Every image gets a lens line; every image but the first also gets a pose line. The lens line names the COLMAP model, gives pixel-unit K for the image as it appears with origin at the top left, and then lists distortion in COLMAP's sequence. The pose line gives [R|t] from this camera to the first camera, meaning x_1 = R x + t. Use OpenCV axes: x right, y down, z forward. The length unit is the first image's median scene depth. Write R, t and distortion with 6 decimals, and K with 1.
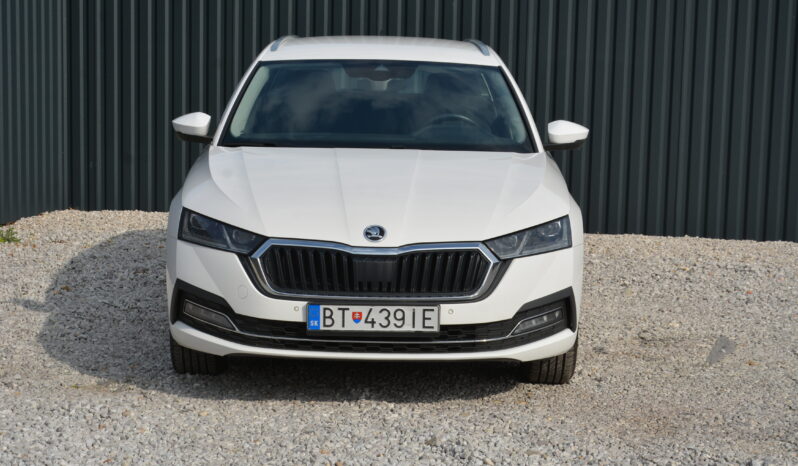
lens RADIAL K [[1850.7, 0, 397.4], [0, 1850.7, 227.9], [0, 0, 1]] dist [-0.138591, 0.000000]
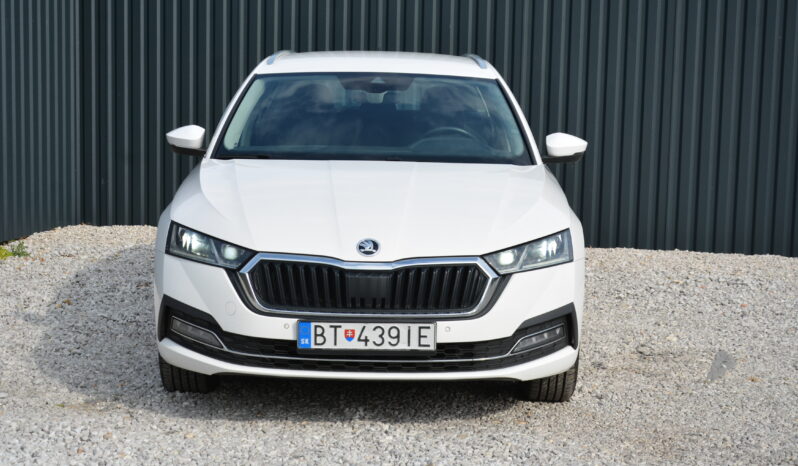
lens RADIAL K [[1611.5, 0, 402.5], [0, 1611.5, 238.5], [0, 0, 1]] dist [-0.112580, 0.000000]
pose [[1.000000, -0.000691, 0.000534, 0.004995], [0.000692, 0.999997, -0.002537, 0.000544], [-0.000532, 0.002537, 0.999997, 0.163960]]
